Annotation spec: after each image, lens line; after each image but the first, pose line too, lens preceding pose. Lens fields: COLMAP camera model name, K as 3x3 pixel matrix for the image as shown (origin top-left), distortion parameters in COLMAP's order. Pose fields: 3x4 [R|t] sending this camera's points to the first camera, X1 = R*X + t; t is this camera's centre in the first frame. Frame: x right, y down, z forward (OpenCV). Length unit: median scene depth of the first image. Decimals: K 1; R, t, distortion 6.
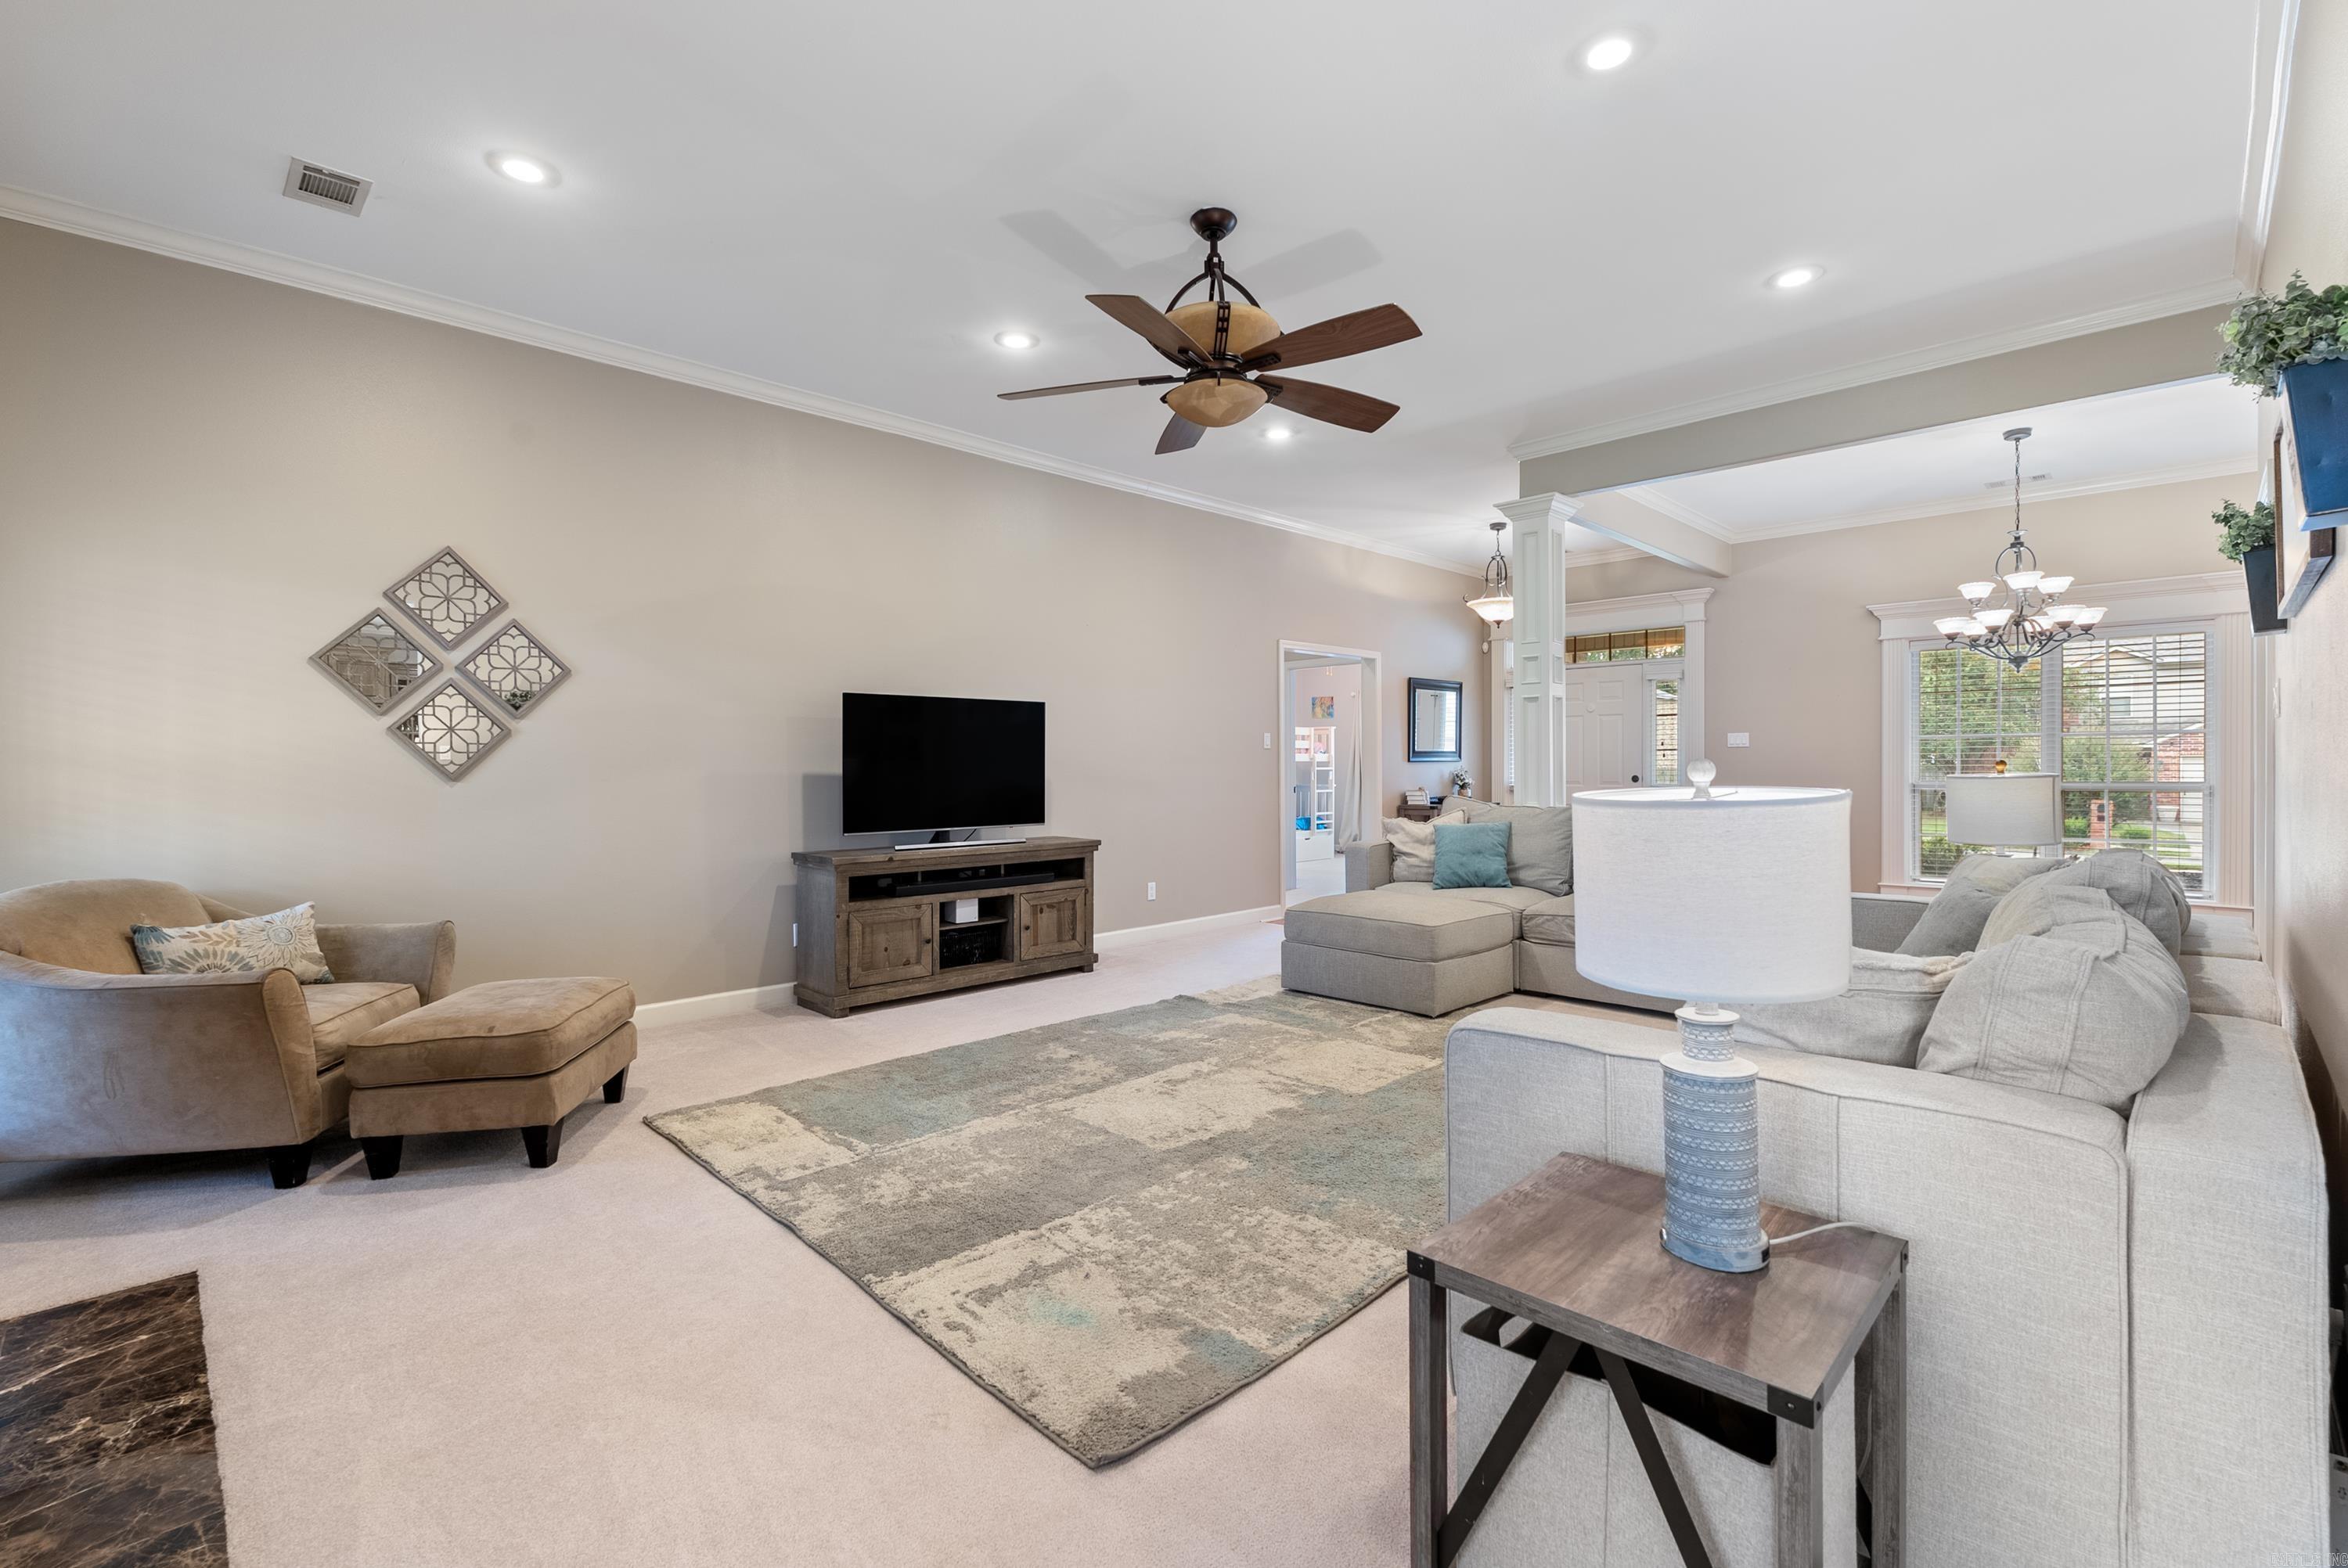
lens RADIAL K [[1031.0, 0, 1172.3], [0, 1031.0, 777.9], [0, 0, 1]] dist [-0.008204, 0.000100]
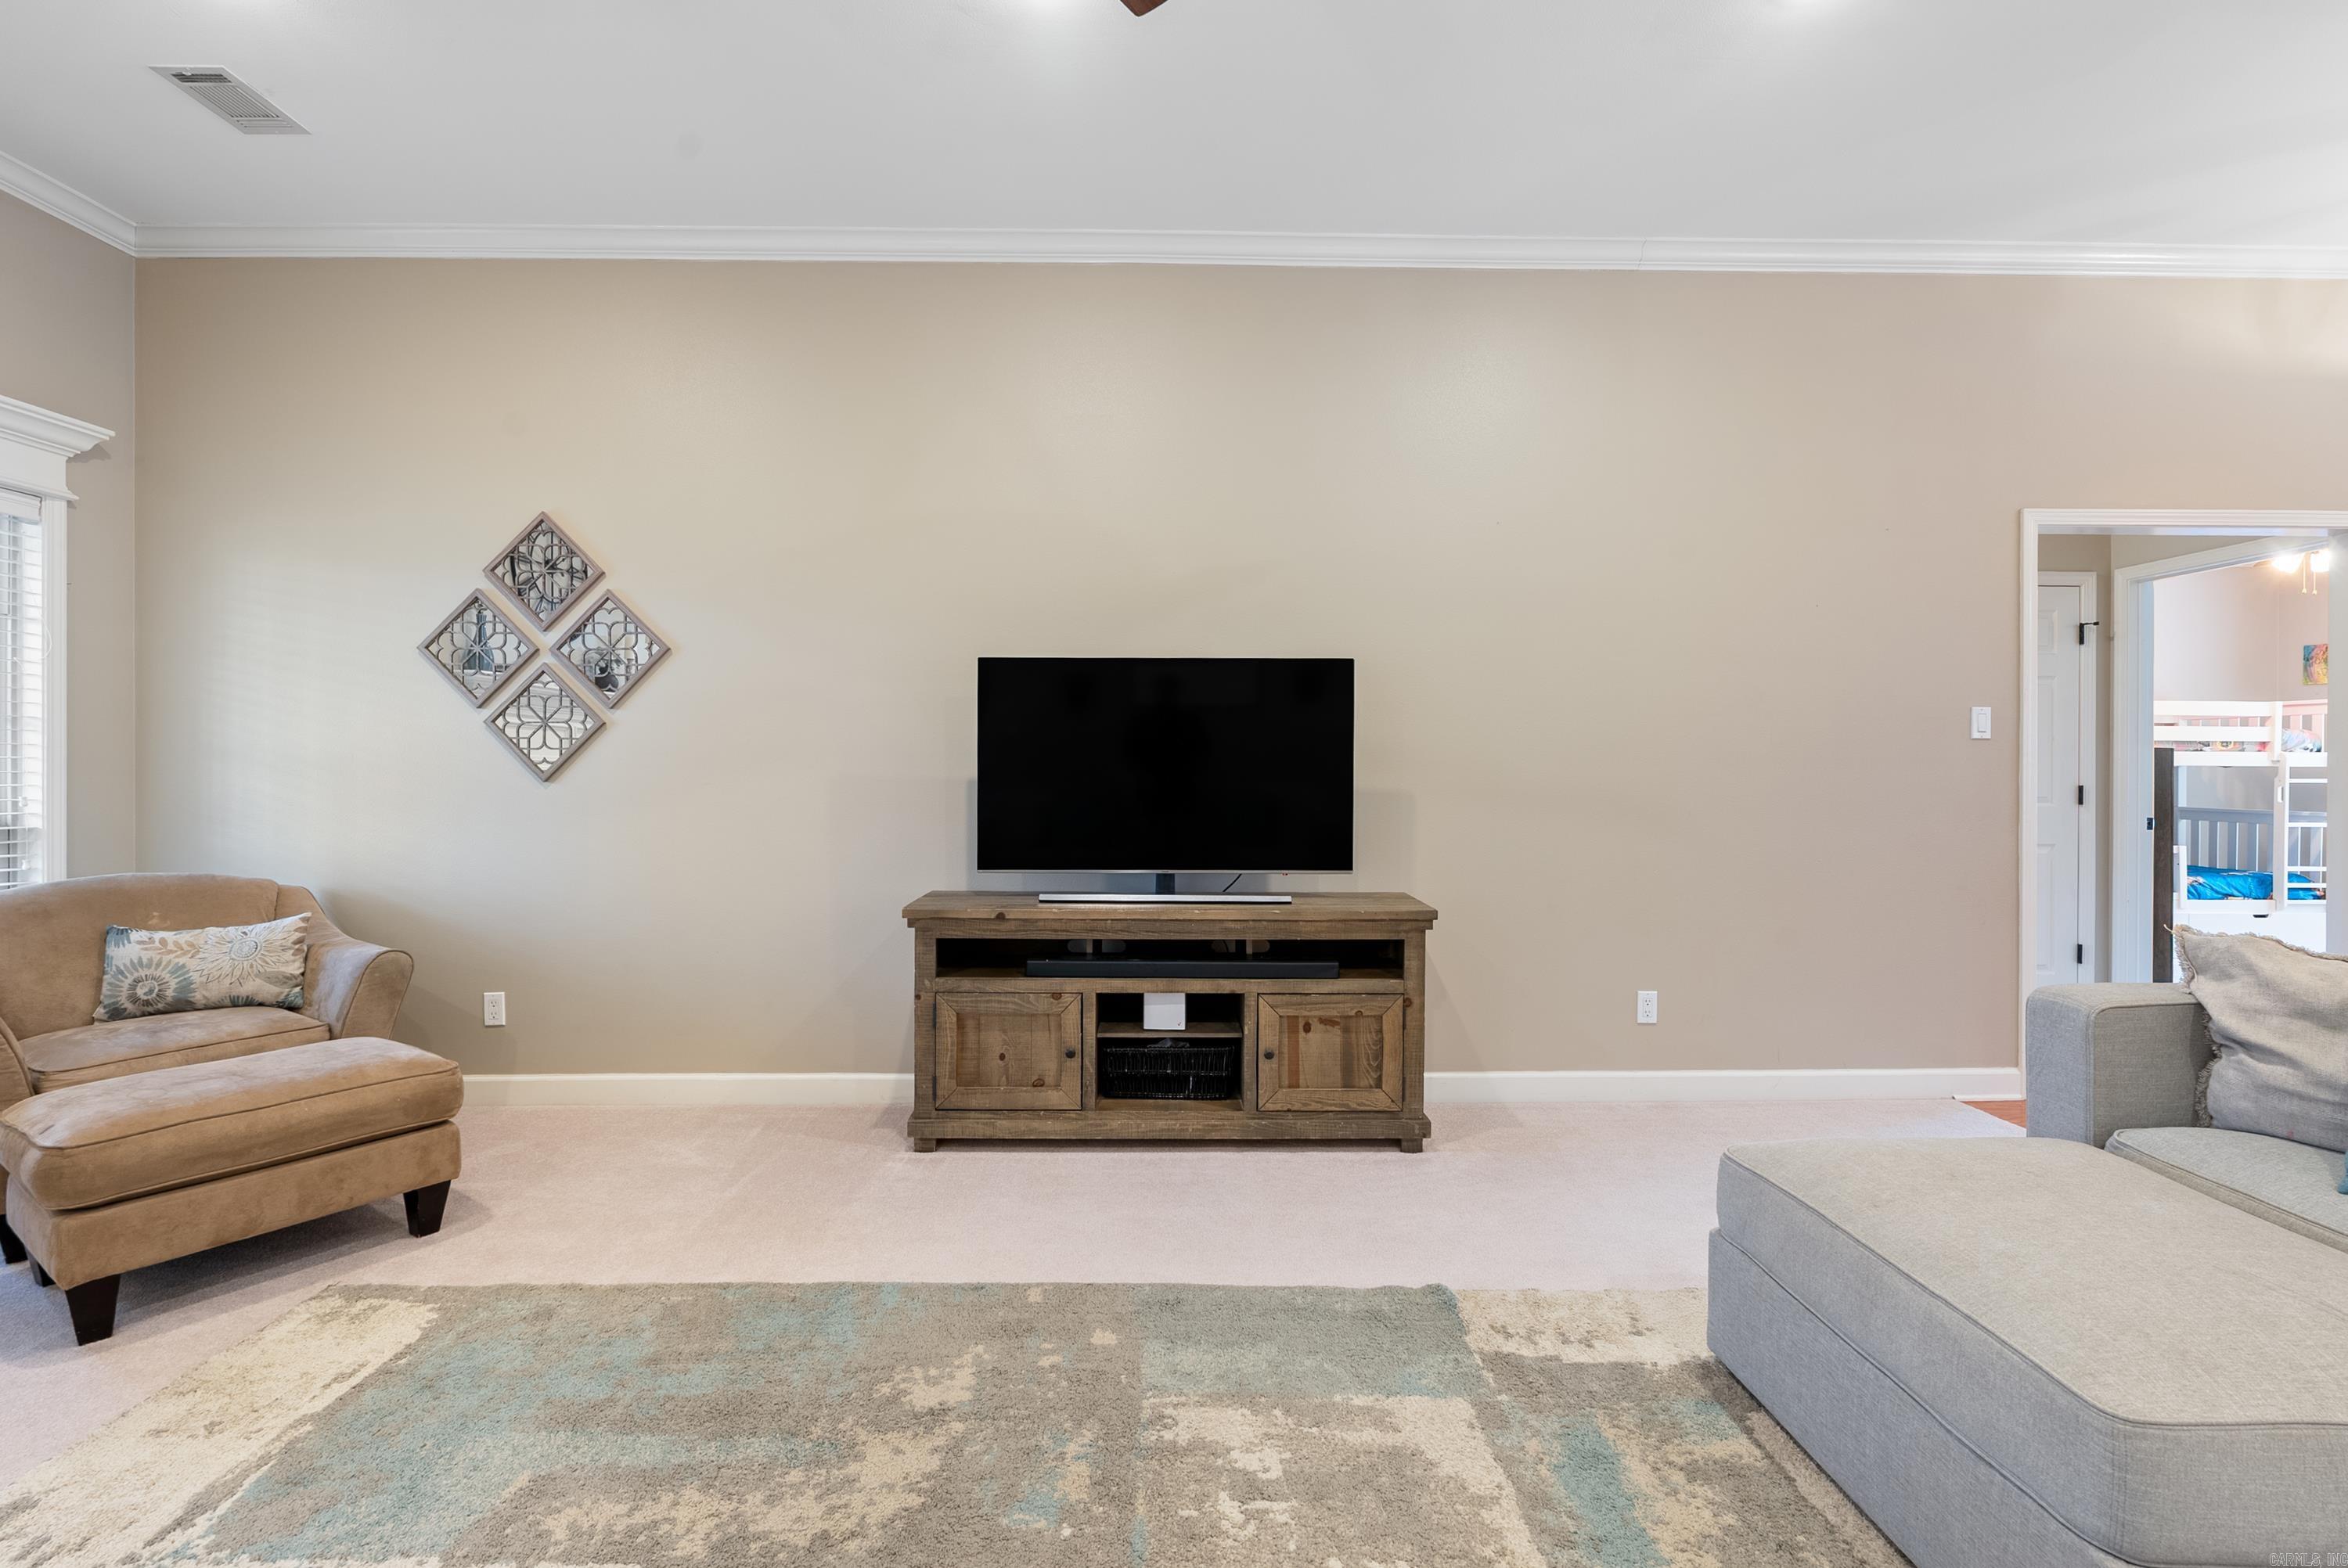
lens RADIAL K [[1039.3, 0, 1171.3], [0, 1039.3, 768.6], [0, 0, 1]] dist [-0.004312, -0.000283]
pose [[0.720343, 0.008457, -0.693567, 0.295331], [-0.015568, 0.999871, -0.003978, -0.013043], [0.693444, 0.013663, 0.720381, 0.743985]]
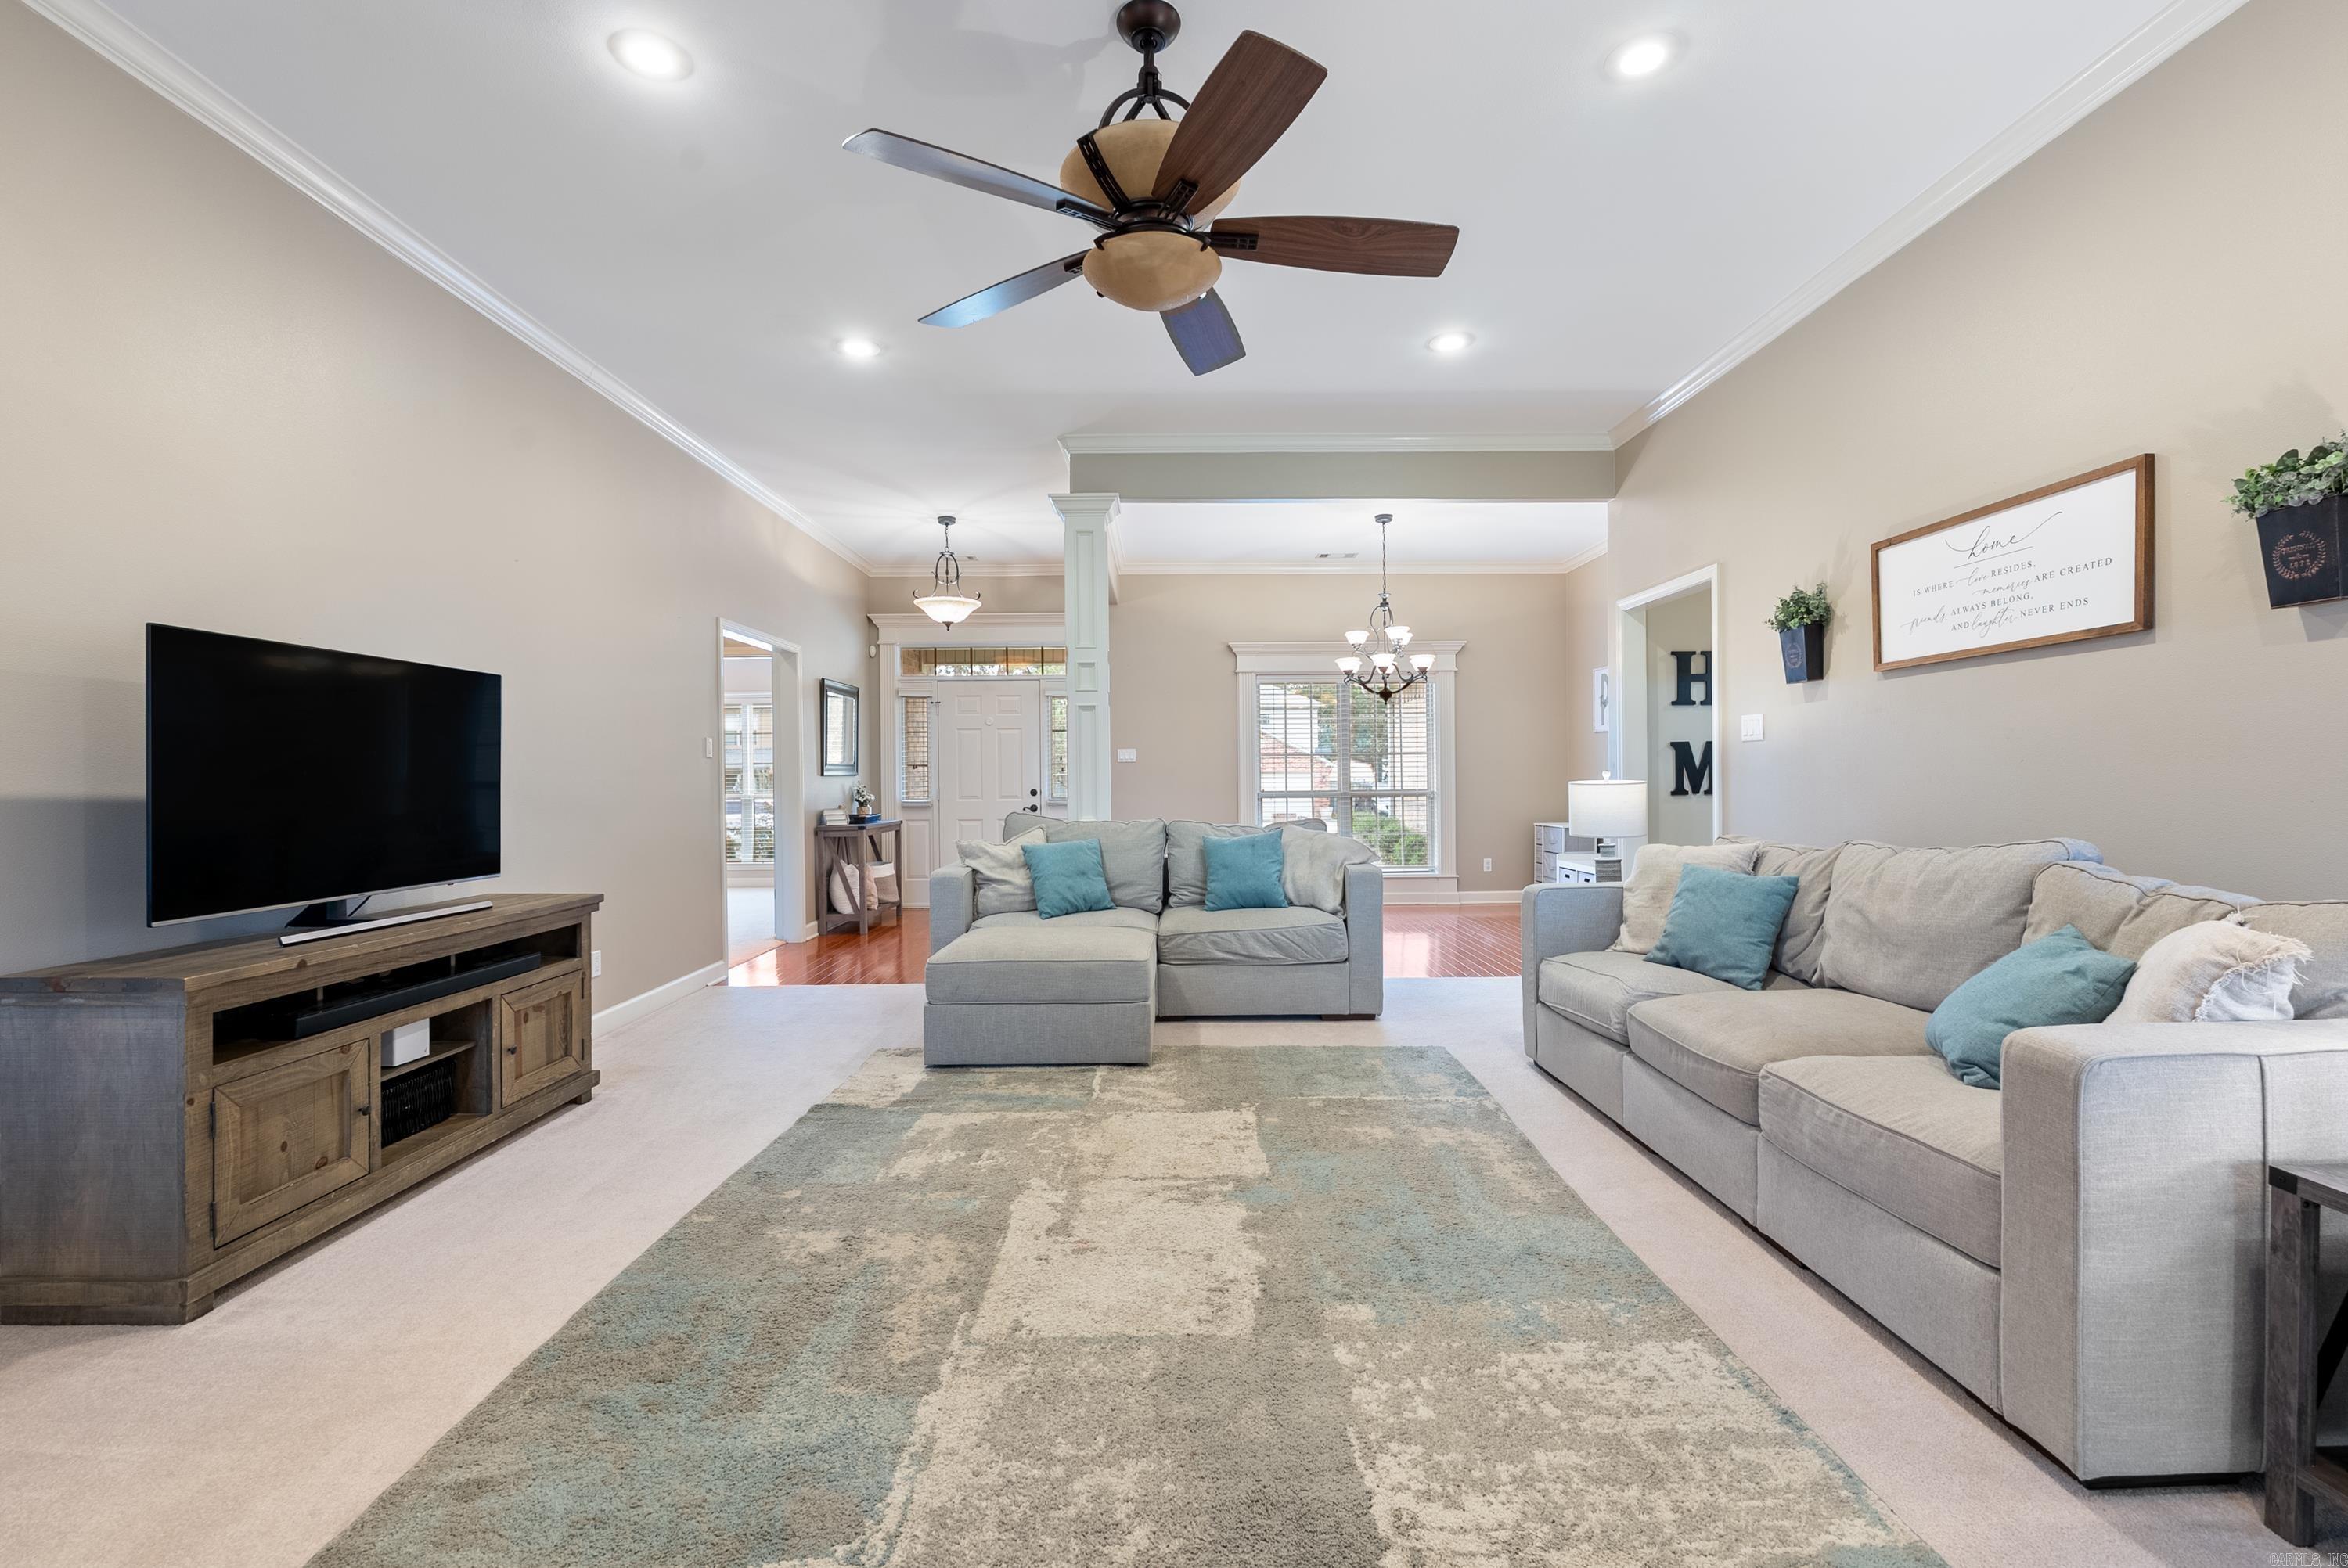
lens RADIAL K [[1031.7, 0, 1174.0], [0, 1031.7, 784.0], [0, 0, 1]] dist [-0.005952, 0.000419]
pose [[0.699842, -0.005578, 0.714276, -0.404522], [0.013384, 0.999896, -0.005304, -0.000541], [-0.714172, 0.013272, 0.699844, 0.420052]]
